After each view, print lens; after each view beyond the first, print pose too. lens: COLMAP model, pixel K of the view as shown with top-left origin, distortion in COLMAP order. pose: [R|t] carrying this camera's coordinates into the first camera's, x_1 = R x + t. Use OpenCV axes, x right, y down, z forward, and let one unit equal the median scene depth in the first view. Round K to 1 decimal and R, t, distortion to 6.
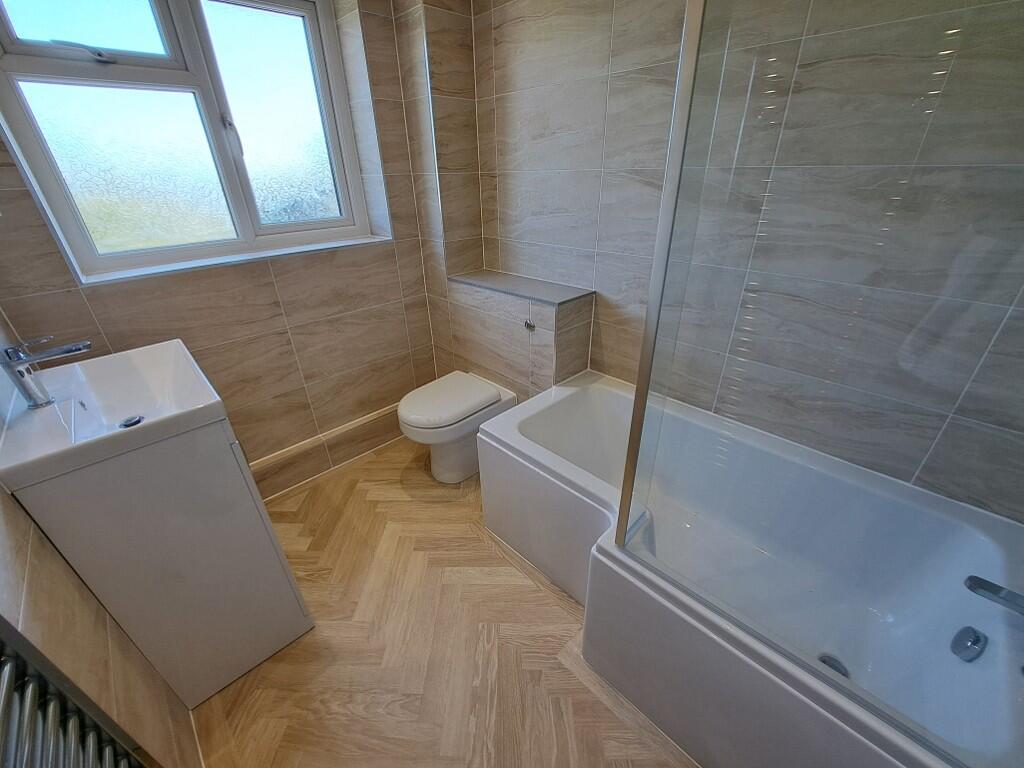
lens RADIAL K [[404.8, 0, 506.8], [0, 404.8, 391.8], [0, 0, 1]] dist [-0.022483, -0.001115]
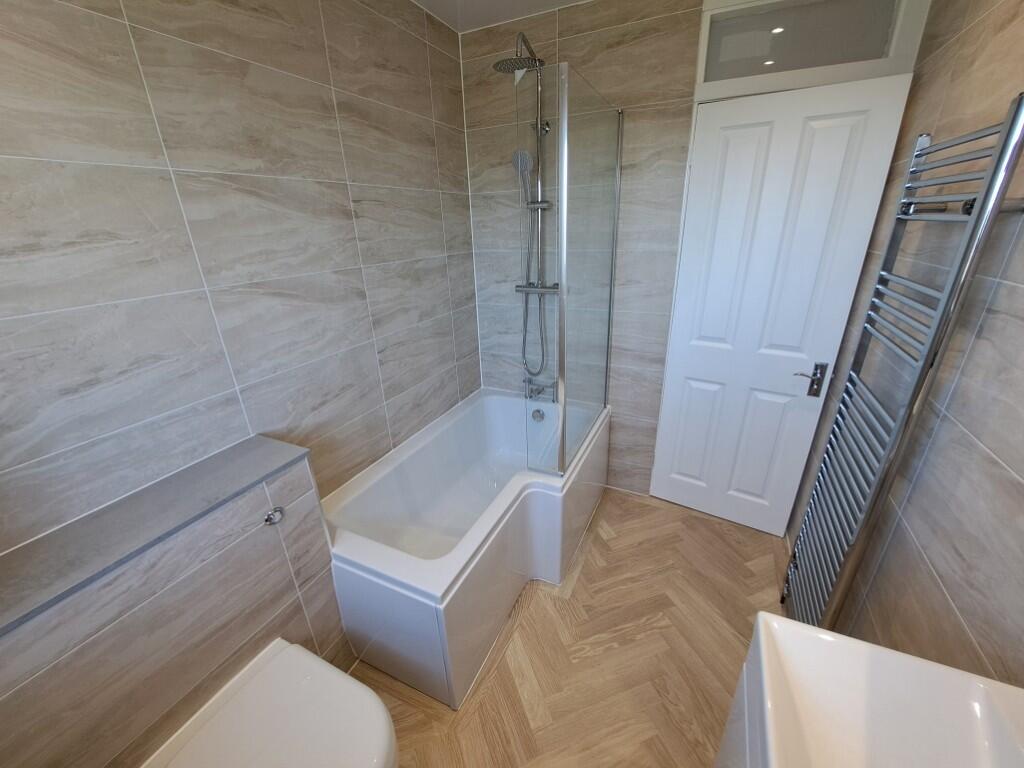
lens RADIAL K [[404.8, 0, 508.4], [0, 404.8, 390.6], [0, 0, 1]] dist [-0.022483, -0.001115]
pose [[-0.342973, -0.322133, 0.882383, -0.731522], [0.486077, 0.742953, 0.460164, -0.546550], [-0.803803, 0.586730, -0.098231, 0.836251]]
